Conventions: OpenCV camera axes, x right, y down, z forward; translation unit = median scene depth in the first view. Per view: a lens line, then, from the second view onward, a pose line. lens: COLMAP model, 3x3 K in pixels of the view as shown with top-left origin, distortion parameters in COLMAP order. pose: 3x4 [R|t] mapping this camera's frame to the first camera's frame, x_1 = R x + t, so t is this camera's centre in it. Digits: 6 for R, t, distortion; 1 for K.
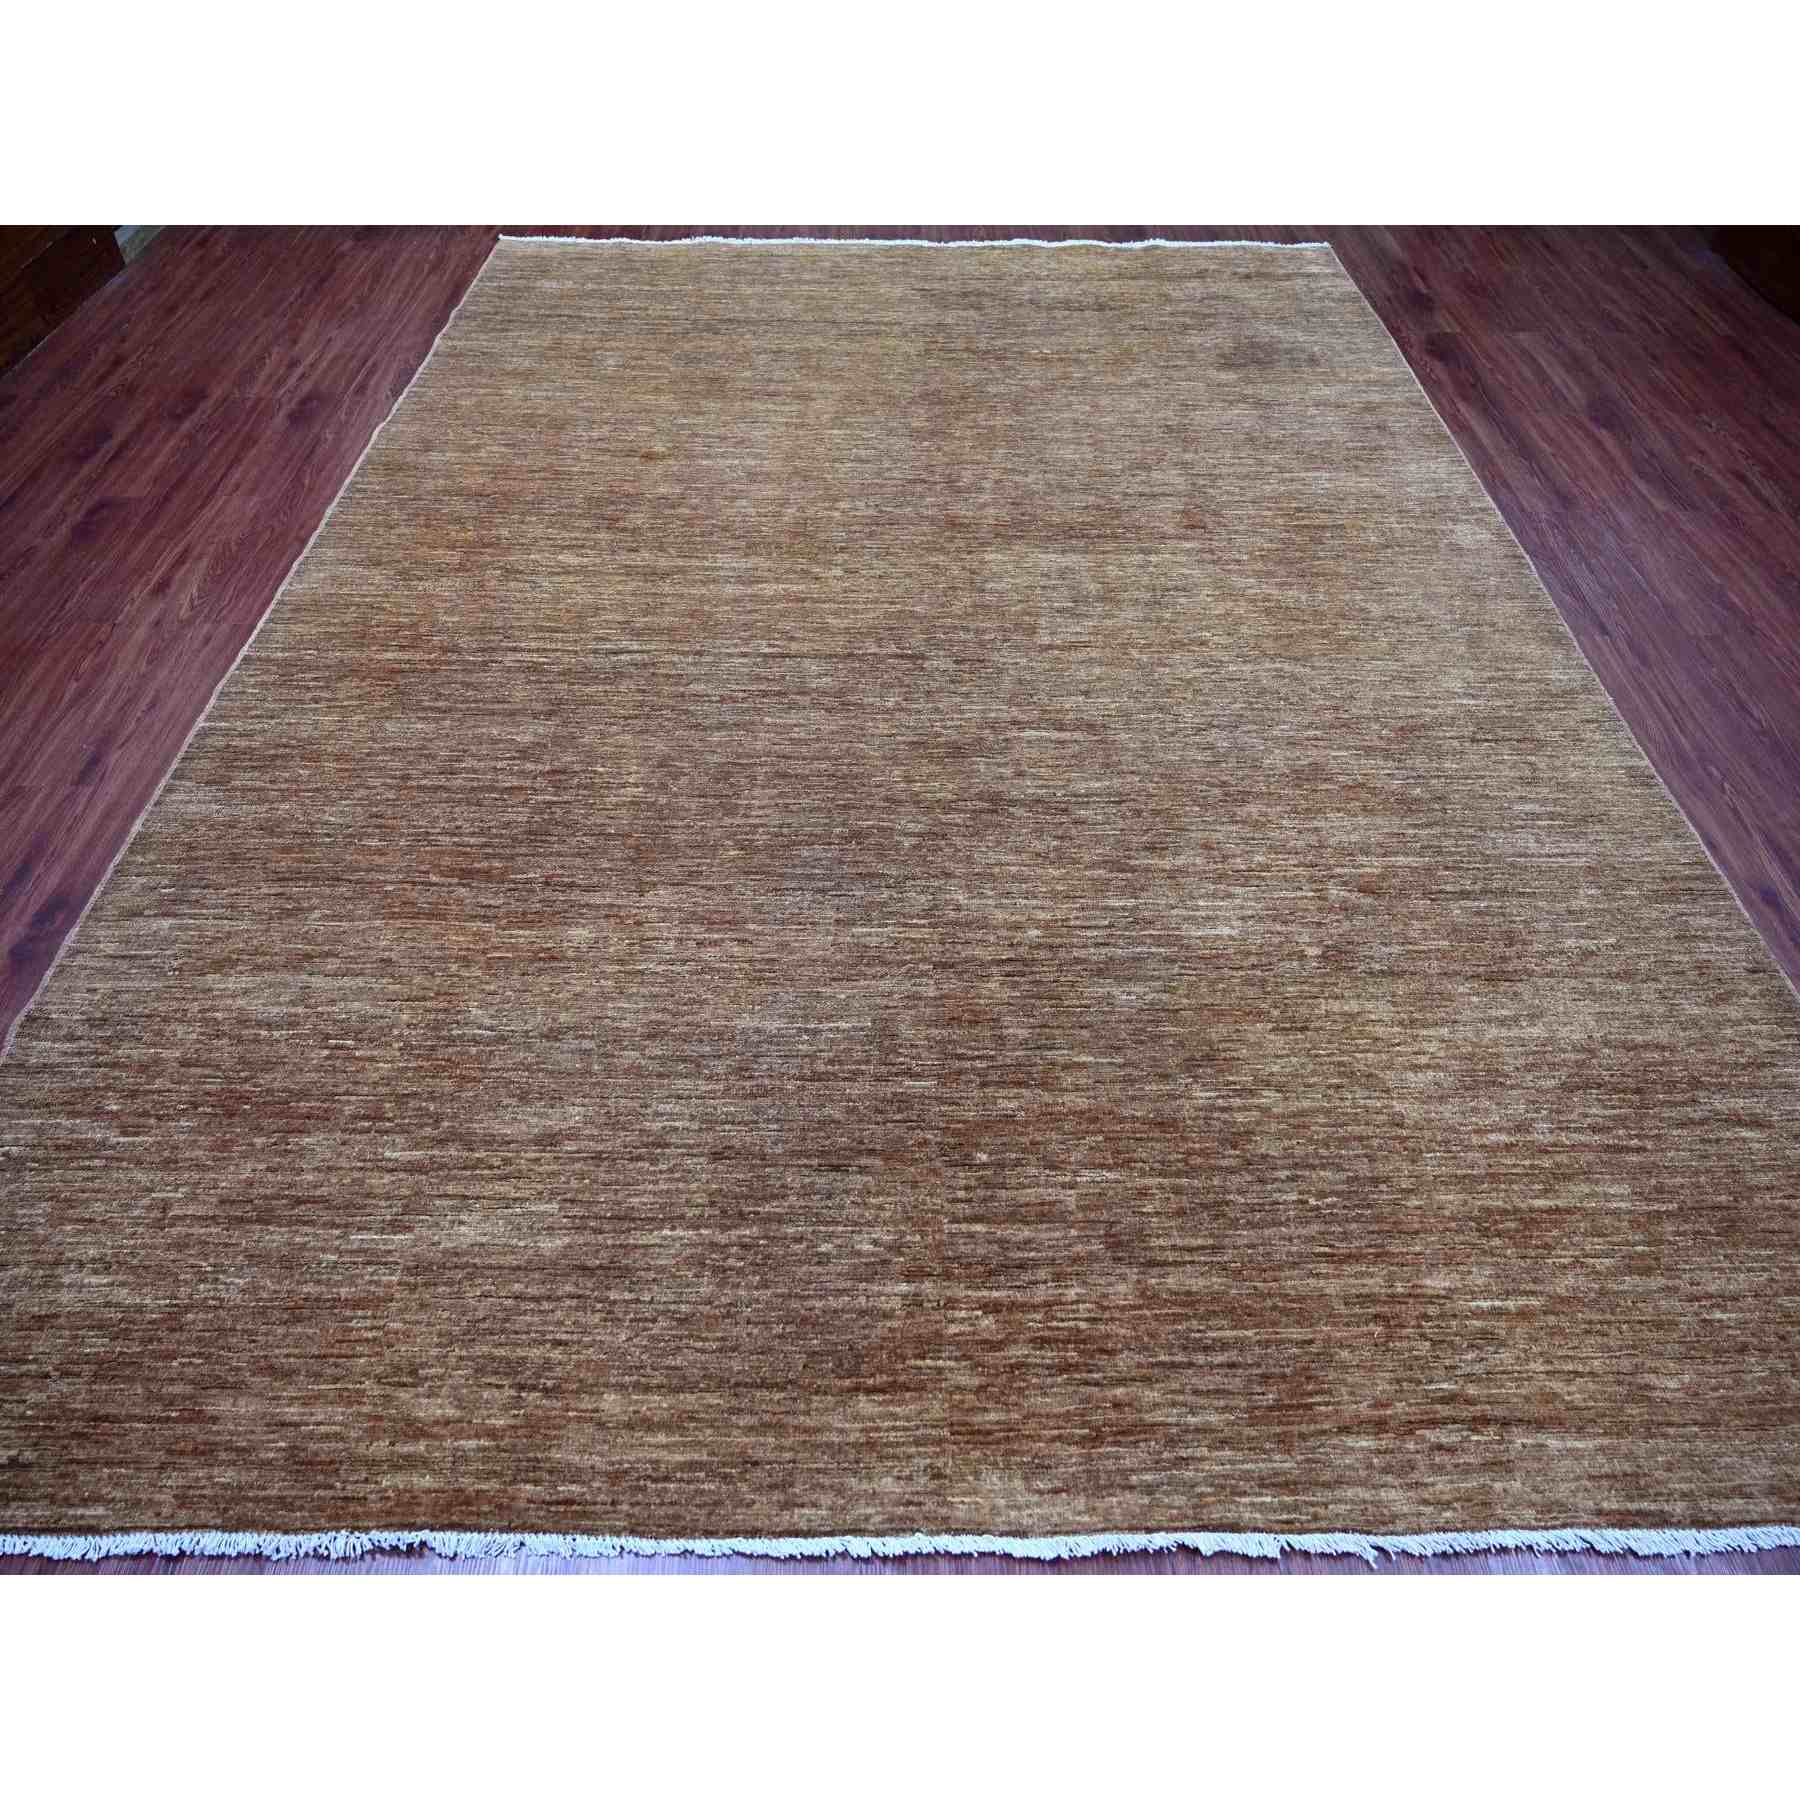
lens RADIAL K [[1072.4, 0, 900.0], [0, 1072.4, 900.0], [0, 0, 1]] dist [-0.010402, 0.002601]
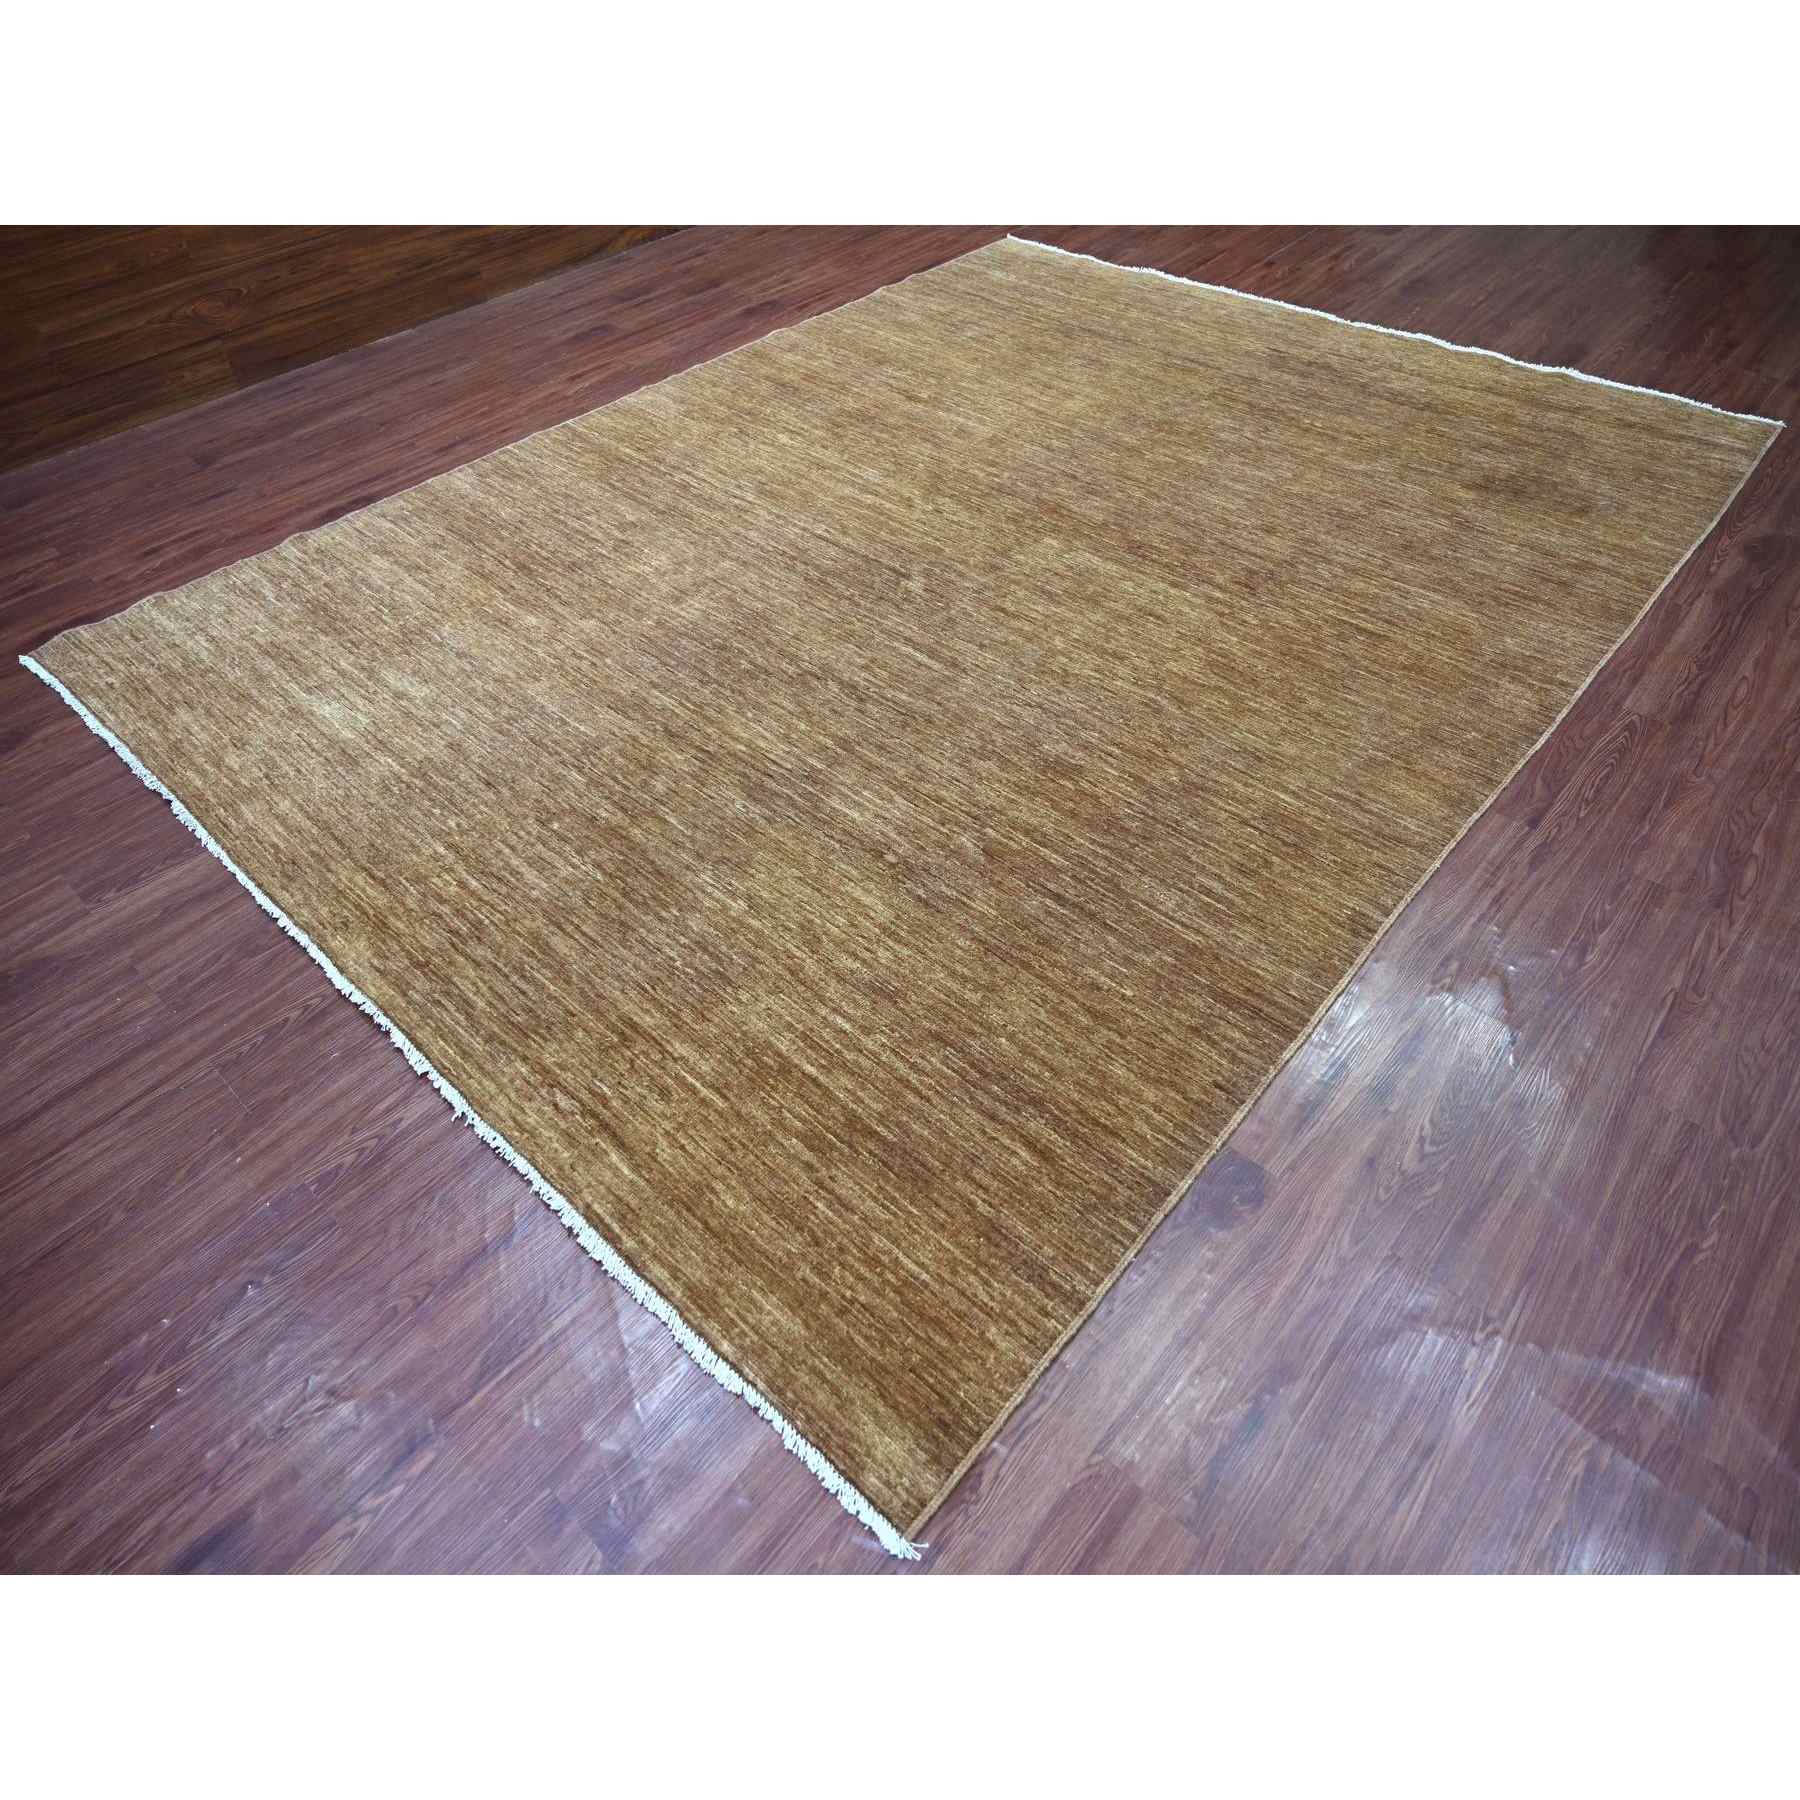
lens RADIAL K [[1072.4, 0, 900.0], [0, 1072.4, 900.0], [0, 0, 1]] dist [-0.010402, 0.002601]
pose [[0.738778, 0.476399, -0.476708, 1.120179], [-0.499161, 0.862039, 0.087905, -0.022204], [0.452819, 0.173012, 0.874655, 0.005468]]
